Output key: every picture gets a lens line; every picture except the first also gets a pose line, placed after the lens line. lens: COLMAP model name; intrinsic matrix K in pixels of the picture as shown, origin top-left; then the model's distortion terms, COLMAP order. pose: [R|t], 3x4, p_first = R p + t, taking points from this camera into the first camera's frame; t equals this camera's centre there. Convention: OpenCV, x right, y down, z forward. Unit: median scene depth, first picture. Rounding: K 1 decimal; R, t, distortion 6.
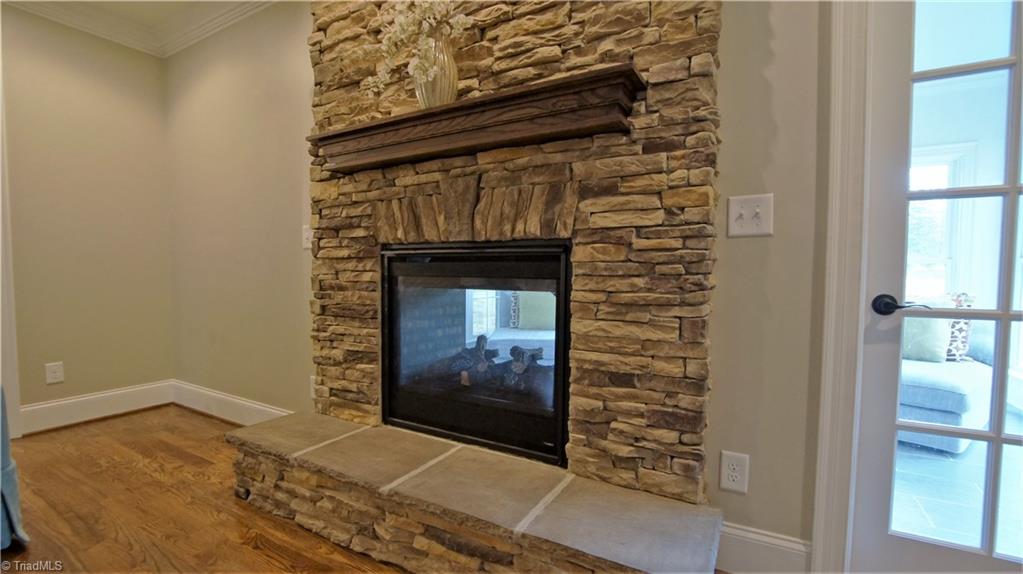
lens RADIAL K [[453.8, 0, 512.9], [0, 453.8, 294.9], [0, 0, 1]] dist [-0.032589, 0.002530]
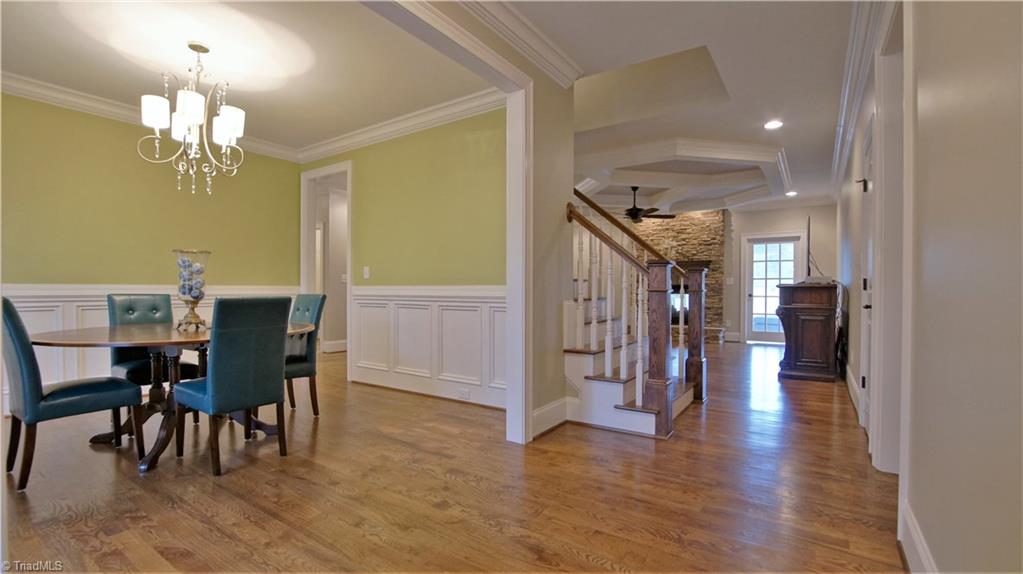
lens RADIAL K [[453.8, 0, 514.6], [0, 453.8, 295.1], [0, 0, 1]] dist [-0.032589, 0.002530]
pose [[0.997504, 0.001902, -0.070588, -1.708017], [-0.005314, 0.998824, -0.048181, 0.280780], [0.070413, 0.048436, 0.996341, -4.623447]]
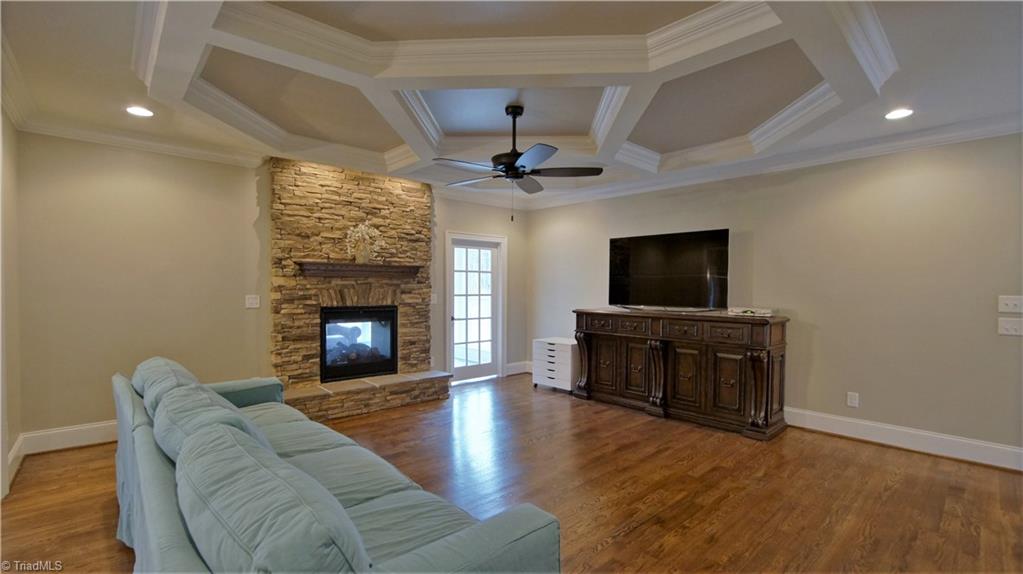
lens RADIAL K [[453.8, 0, 506.7], [0, 453.8, 293.9], [0, 0, 1]] dist [-0.032589, 0.002530]
pose [[0.311175, -0.017552, 0.950191, -2.761184], [0.046899, 0.998895, 0.003092, -0.175041], [-0.949195, 0.043601, 0.311654, -0.823974]]
